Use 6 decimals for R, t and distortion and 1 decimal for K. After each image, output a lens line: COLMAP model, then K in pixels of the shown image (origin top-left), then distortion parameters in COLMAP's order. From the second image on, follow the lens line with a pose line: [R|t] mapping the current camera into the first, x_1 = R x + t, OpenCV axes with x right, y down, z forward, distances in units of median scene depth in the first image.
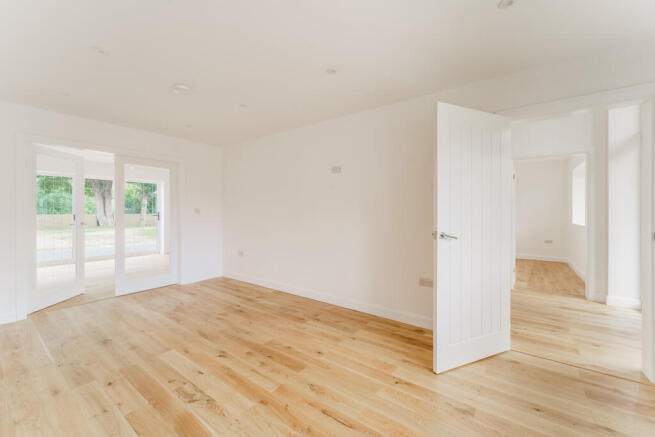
lens RADIAL K [[264.1, 0, 320.6], [0, 264.1, 223.8], [0, 0, 1]] dist [-0.001804, -0.000169]
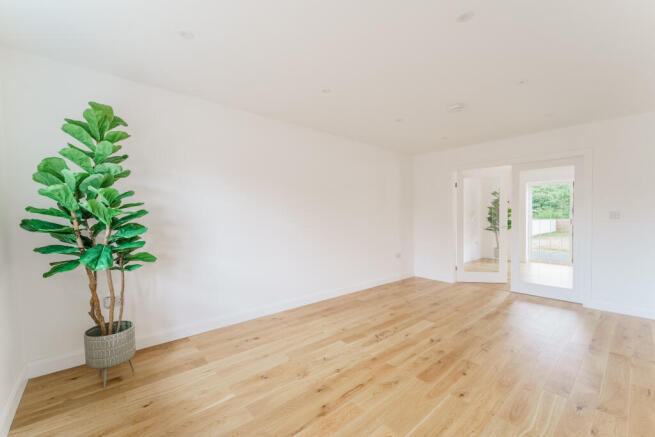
lens RADIAL K [[264.1, 0, 320.6], [0, 264.1, 223.8], [0, 0, 1]] dist [-0.001804, -0.000169]
pose [[-0.215327, 0.024503, -0.976235, 0.874147], [-0.039951, 0.998627, 0.033877, -0.033458], [0.975725, 0.046296, -0.214052, 0.762437]]
